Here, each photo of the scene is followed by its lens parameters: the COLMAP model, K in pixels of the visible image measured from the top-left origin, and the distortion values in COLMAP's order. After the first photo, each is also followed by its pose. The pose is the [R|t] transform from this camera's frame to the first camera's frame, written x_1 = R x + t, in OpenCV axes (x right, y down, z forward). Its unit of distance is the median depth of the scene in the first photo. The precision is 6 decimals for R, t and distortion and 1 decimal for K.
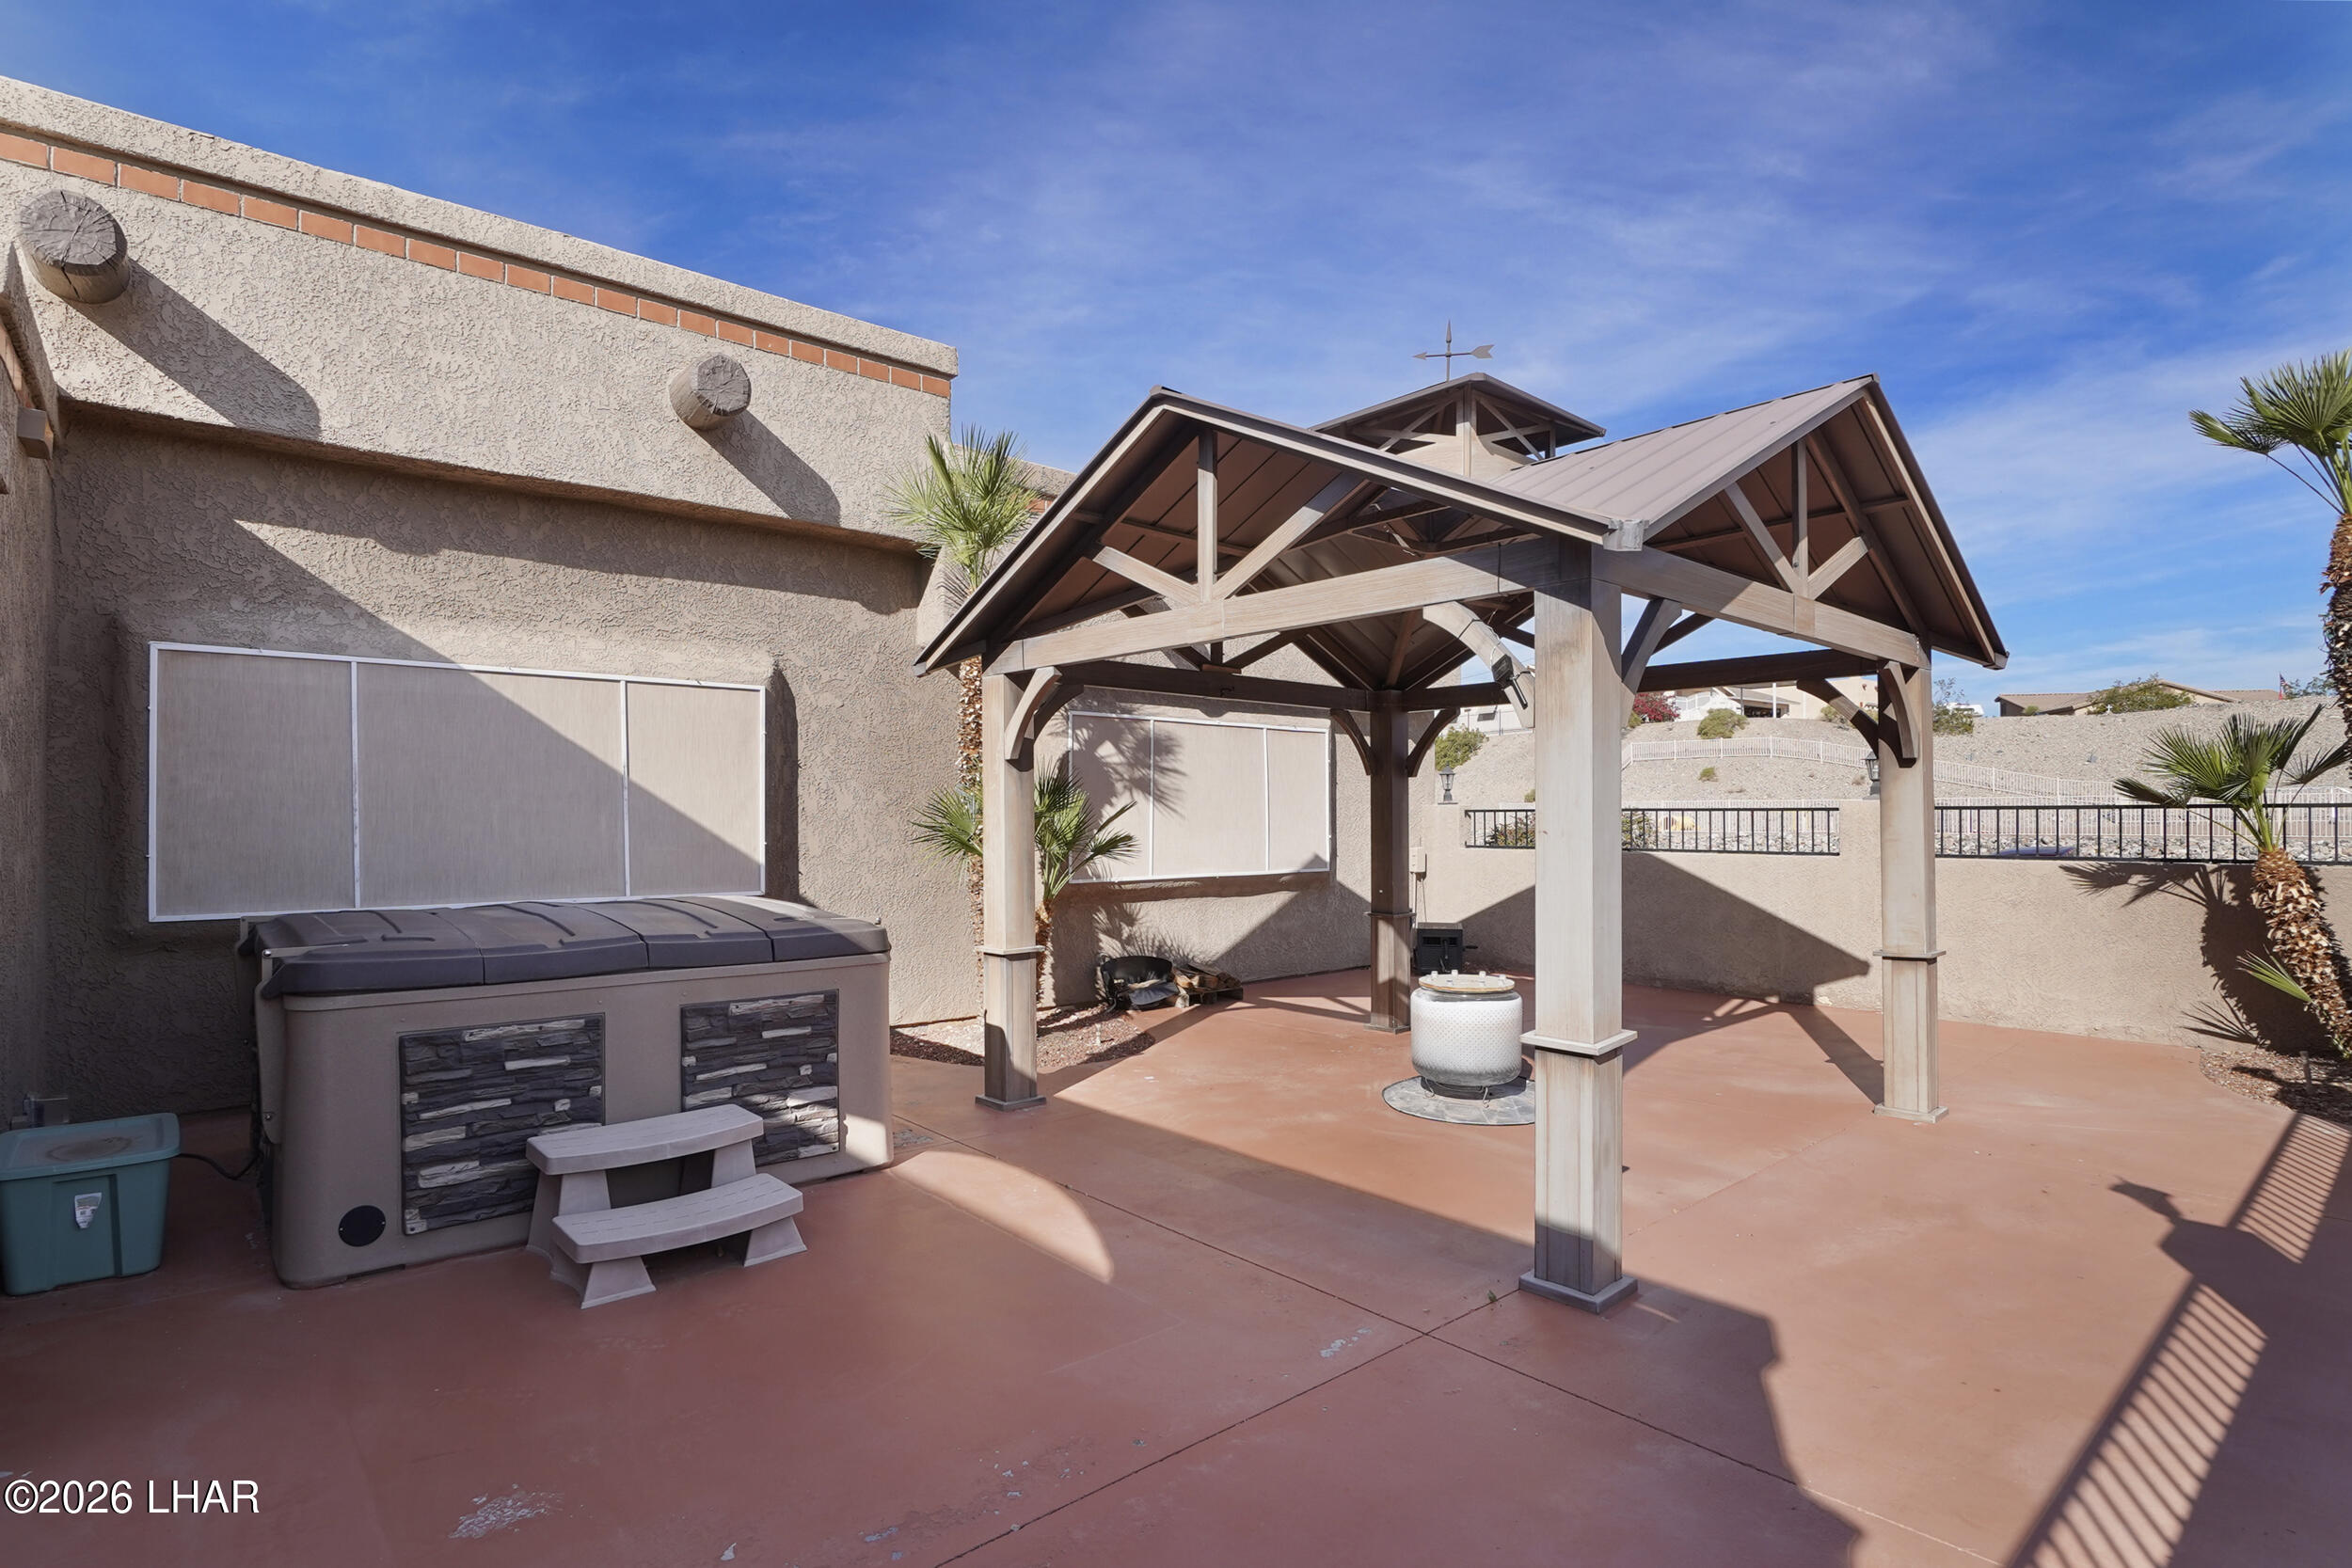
lens RADIAL K [[1160.9, 0, 1162.7], [0, 1160.9, 808.5], [0, 0, 1]] dist [-0.016223, -0.000665]
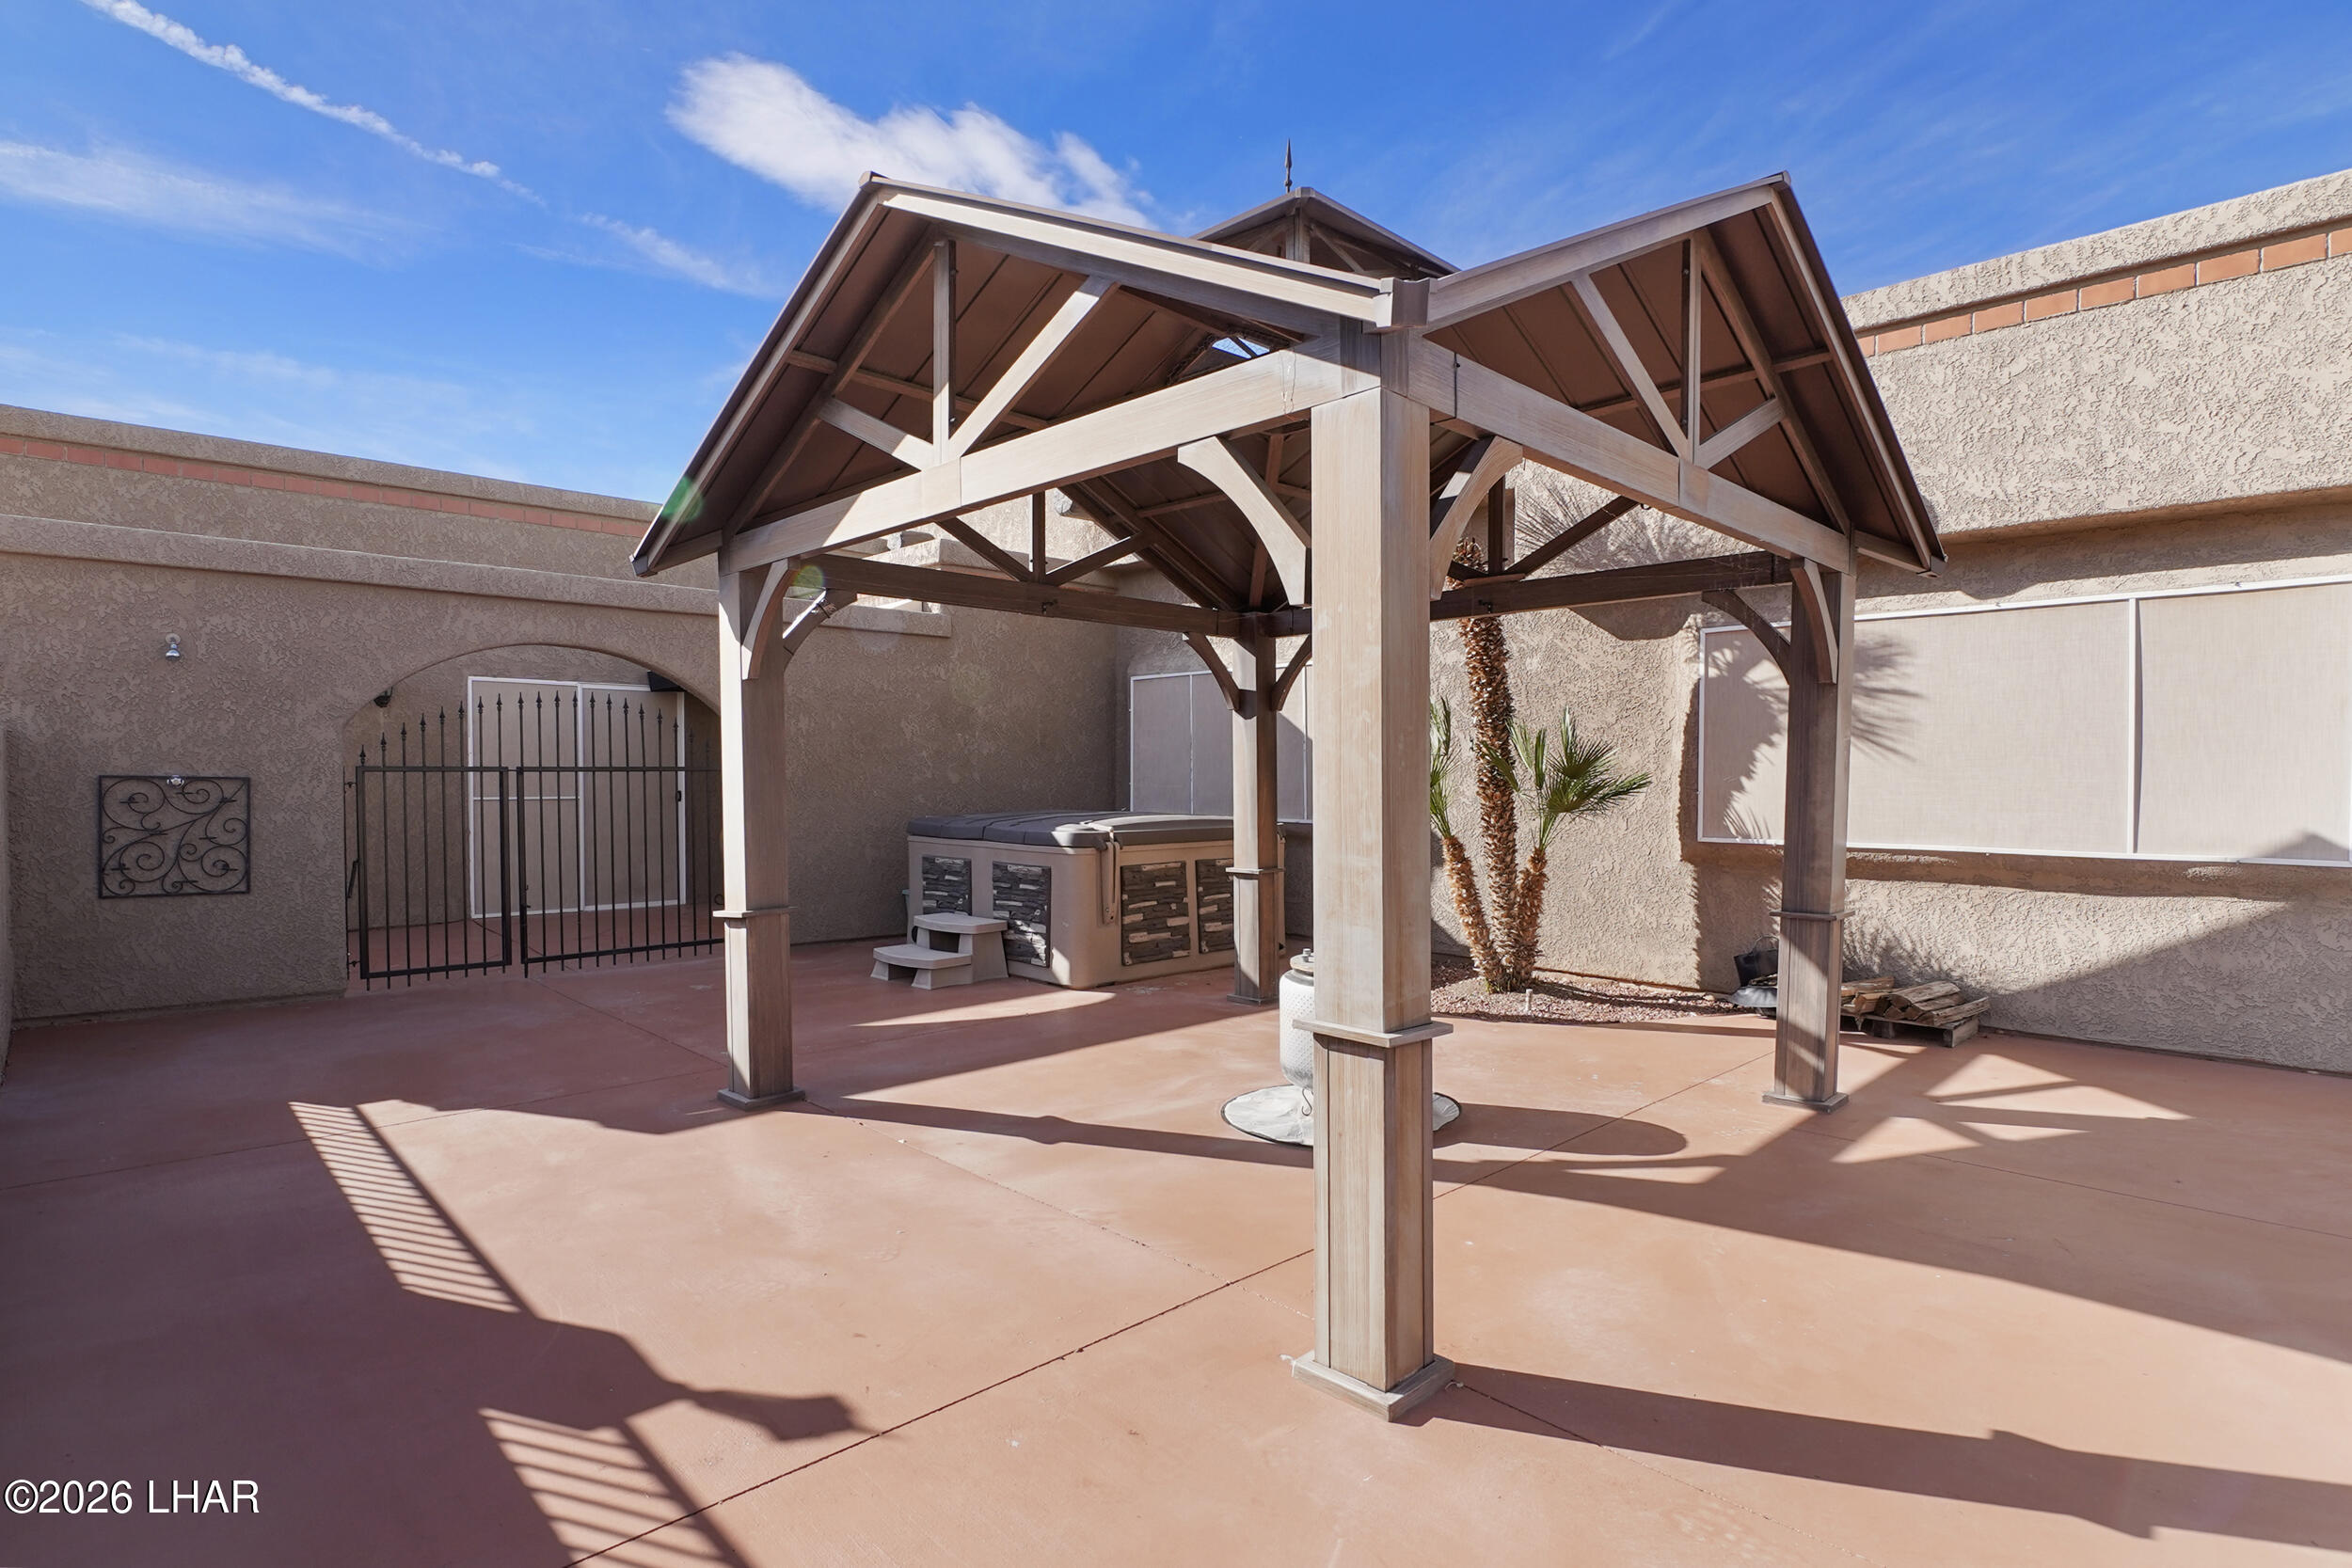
lens RADIAL K [[1160.9, 0, 1162.7], [0, 1160.9, 808.5], [0, 0, 1]] dist [-0.016223, -0.000665]
pose [[0.049123, 0.029899, -0.998345, 1.362013], [0.003348, 0.999541, 0.030100, 0.029275], [0.998787, -0.004821, 0.049000, 1.112190]]
